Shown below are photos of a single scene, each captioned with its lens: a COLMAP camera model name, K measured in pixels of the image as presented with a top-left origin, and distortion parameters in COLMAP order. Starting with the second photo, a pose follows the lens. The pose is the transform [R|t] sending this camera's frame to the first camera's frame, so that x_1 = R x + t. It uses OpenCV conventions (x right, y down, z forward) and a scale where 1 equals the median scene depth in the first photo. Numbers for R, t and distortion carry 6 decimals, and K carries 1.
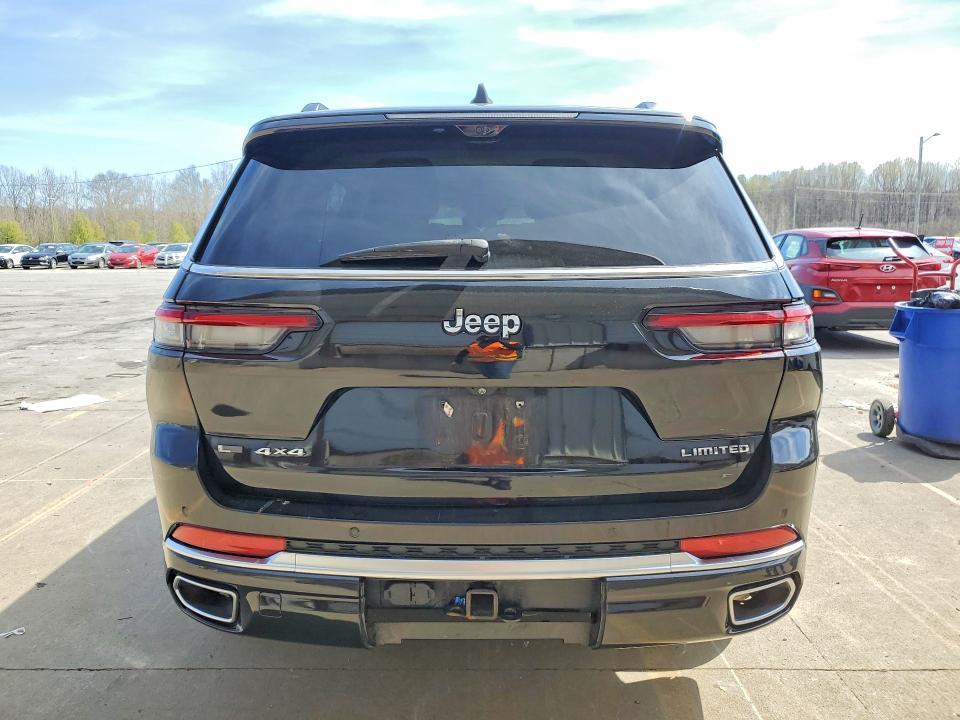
lens RADIAL K [[773.2, 0, 474.1], [0, 773.2, 364.0], [0, 0, 1]] dist [0.013405, 0.015060]
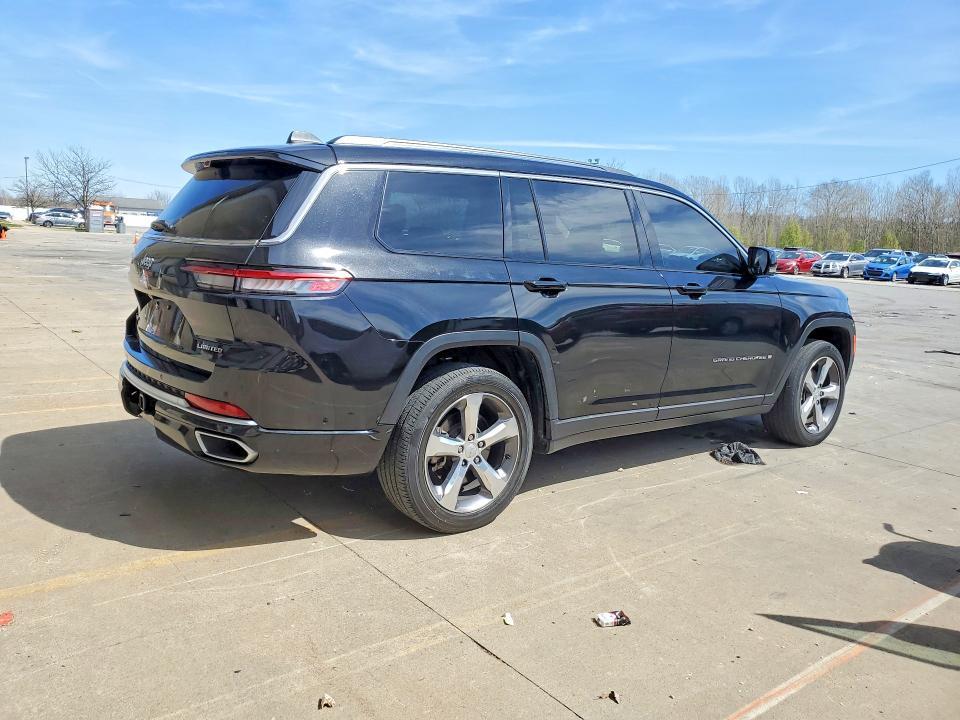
lens RADIAL K [[809.2, 0, 480.0], [0, 809.2, 360.0], [0, 0, 1]] dist [0.002800, 0.003834]
pose [[0.600230, 0.161912, -0.783268, 0.119444], [-0.180113, 0.981505, 0.064867, -0.004912], [0.779284, 0.102142, 0.618291, 0.020878]]
